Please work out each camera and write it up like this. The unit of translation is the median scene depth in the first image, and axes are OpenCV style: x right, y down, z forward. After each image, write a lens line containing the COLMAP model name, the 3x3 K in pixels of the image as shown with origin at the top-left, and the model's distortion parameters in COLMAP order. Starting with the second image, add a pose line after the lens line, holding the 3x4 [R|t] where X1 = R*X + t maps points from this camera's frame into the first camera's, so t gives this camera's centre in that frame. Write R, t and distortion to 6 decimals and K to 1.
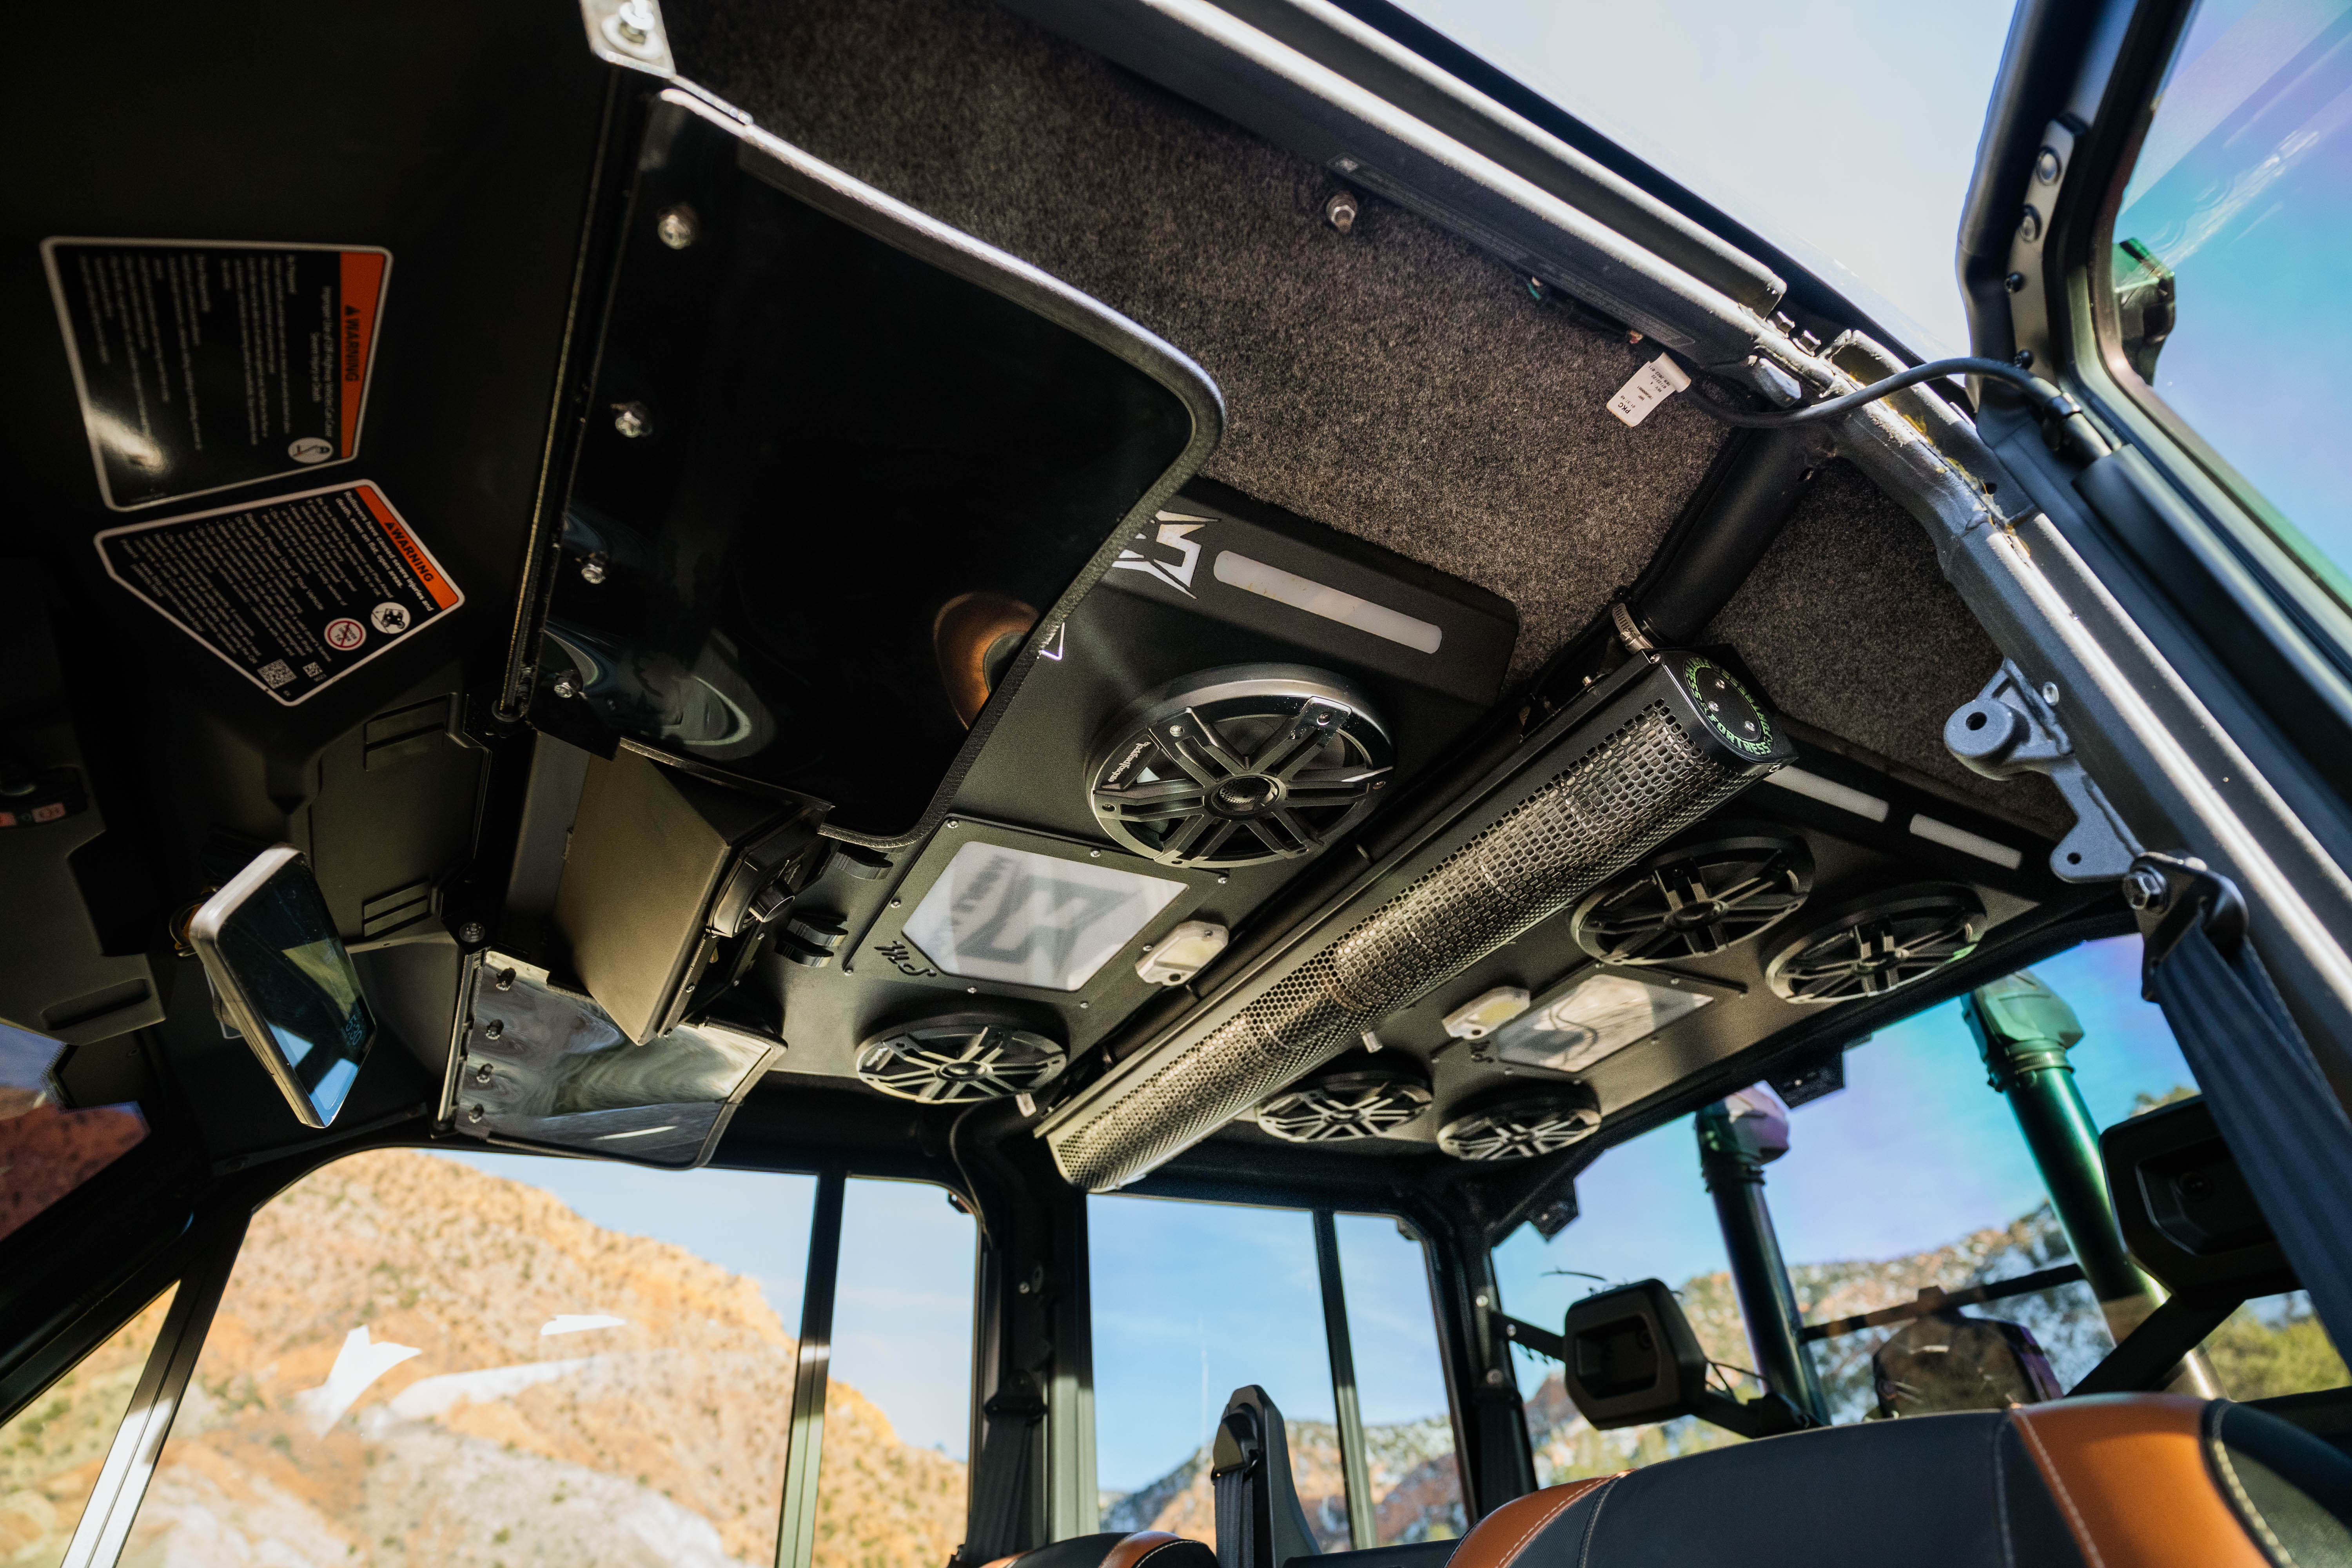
lens RADIAL K [[1162.6, 0, 1185.1], [0, 1162.6, 781.4], [0, 0, 1]] dist [-0.077735, 0.036710]
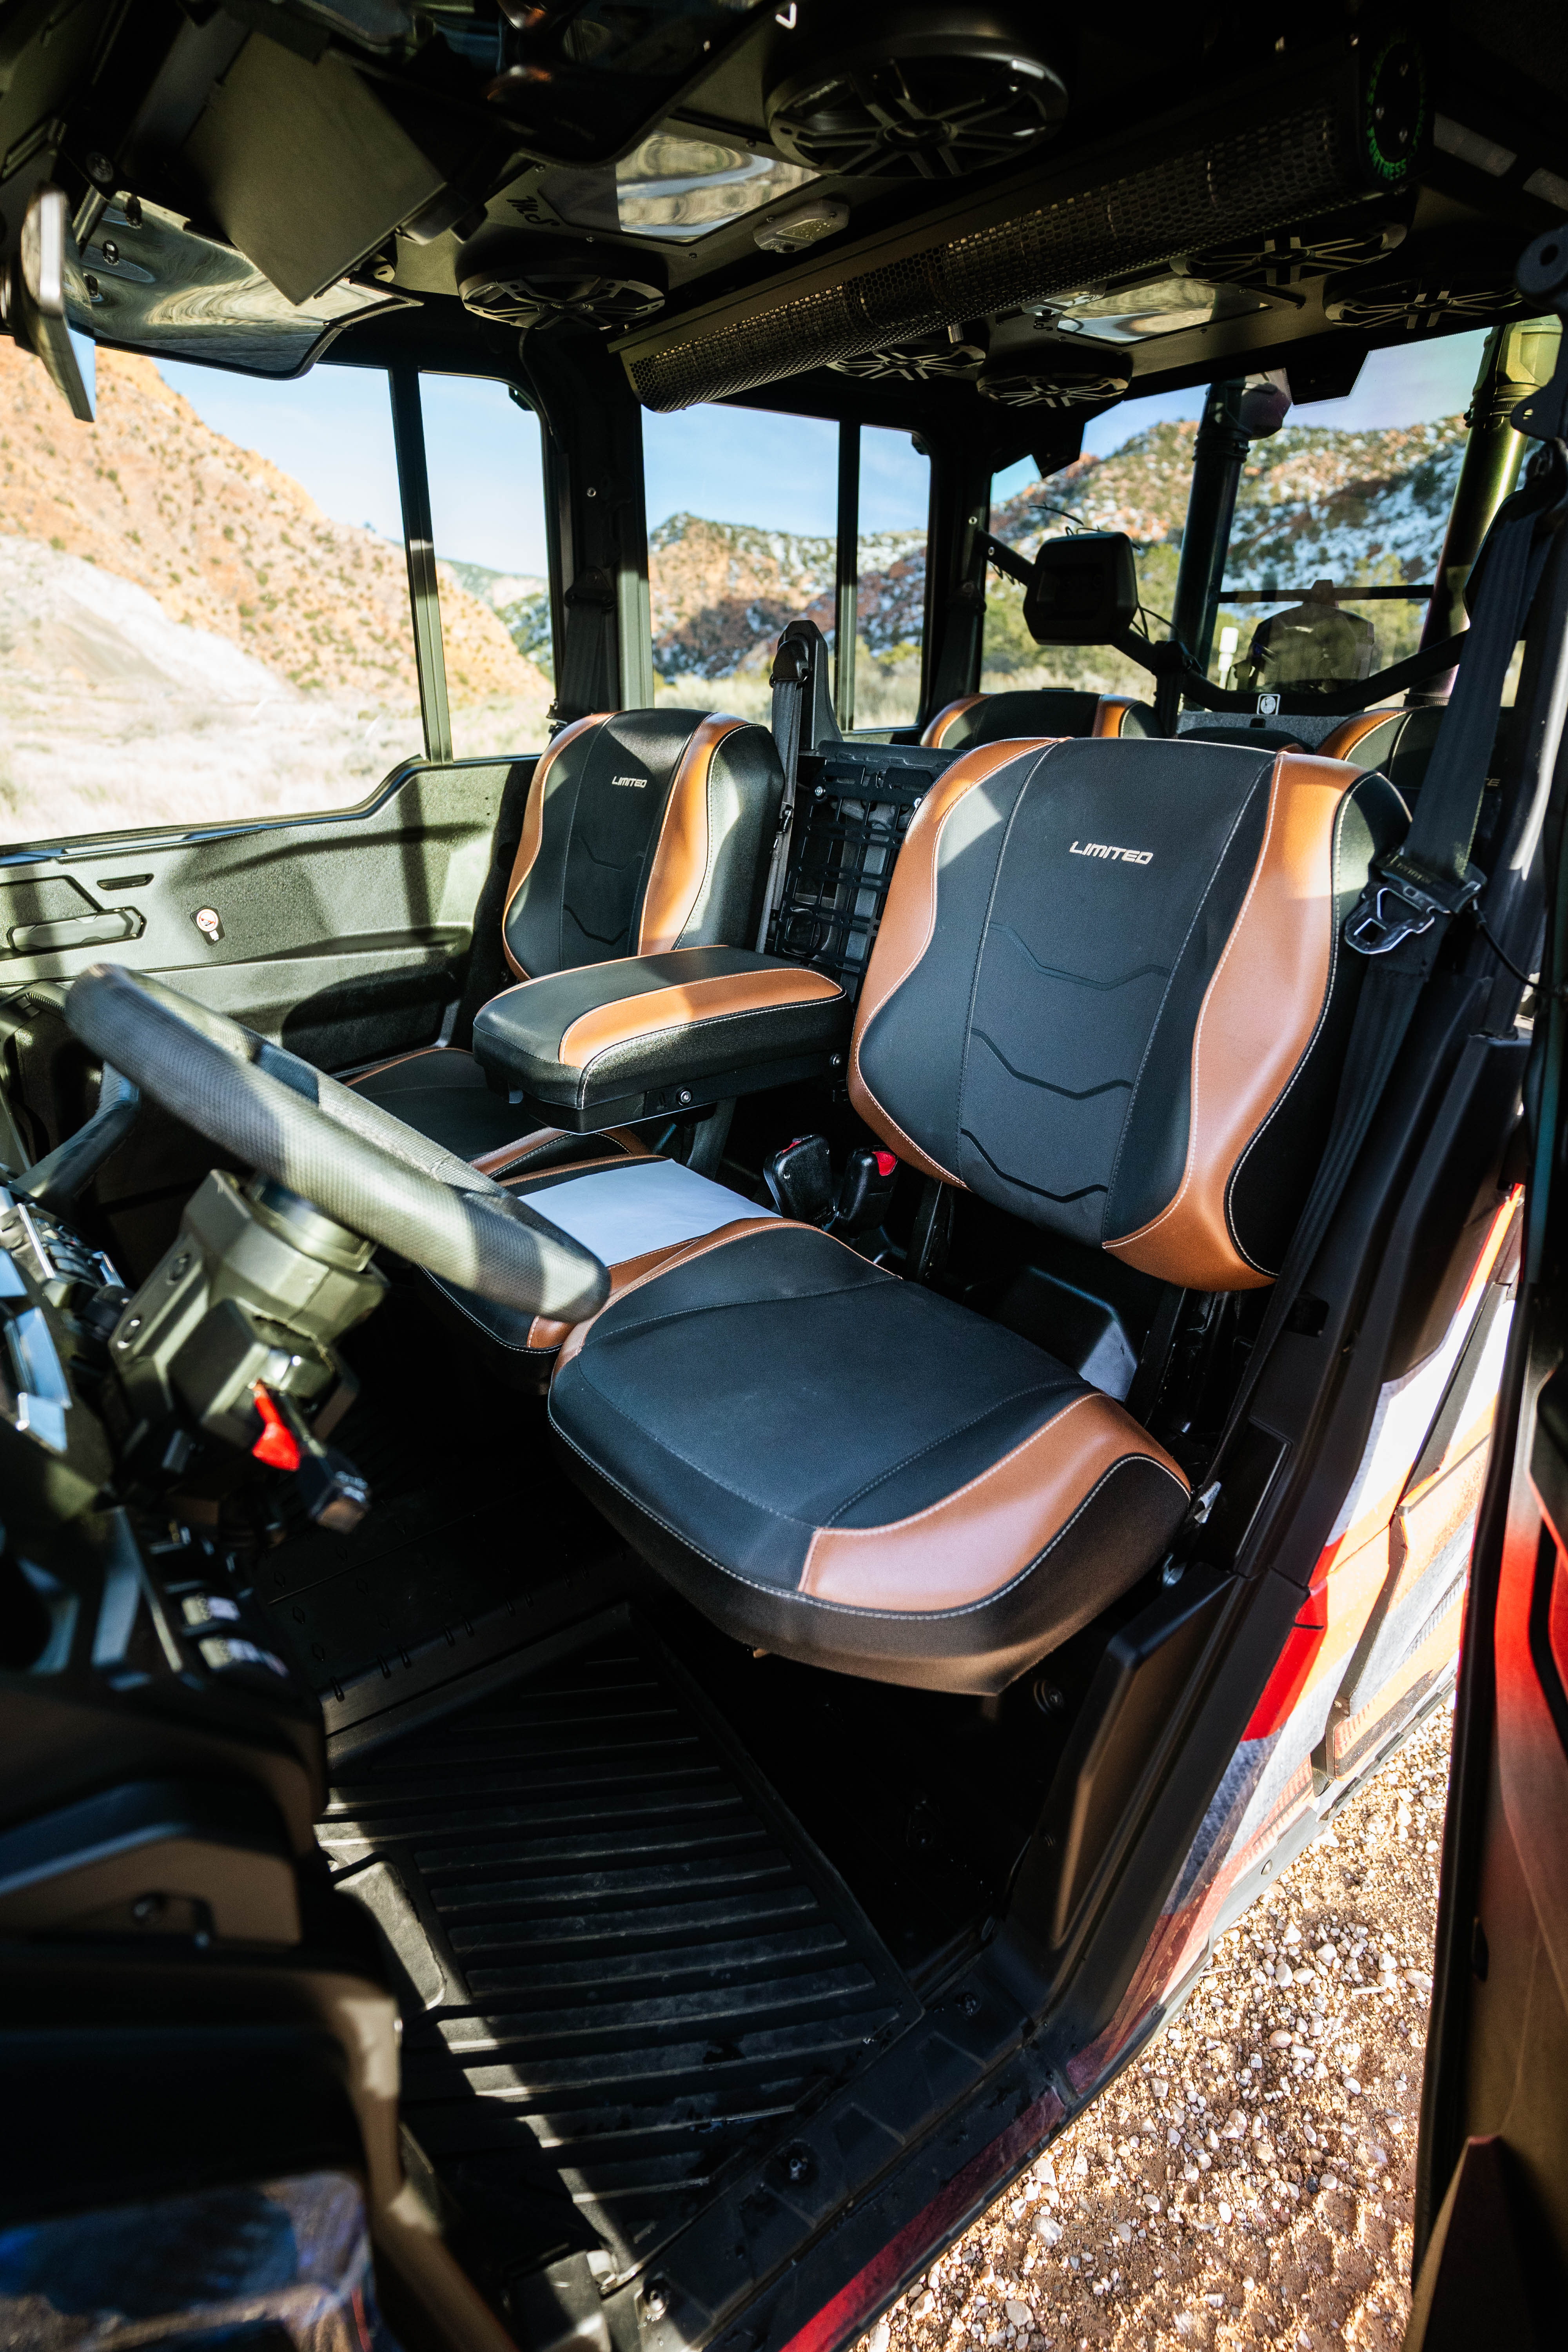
lens RADIAL K [[1162.6, 0, 786.1], [0, 1162.6, 1181.5], [0, 0, 1]] dist [-0.077735, 0.036710]
pose [[0.988610, 0.004553, 0.150434, -0.077628], [-0.131983, 0.506594, 0.852023, -0.128725], [-0.072330, -0.862173, 0.501425, -0.109192]]
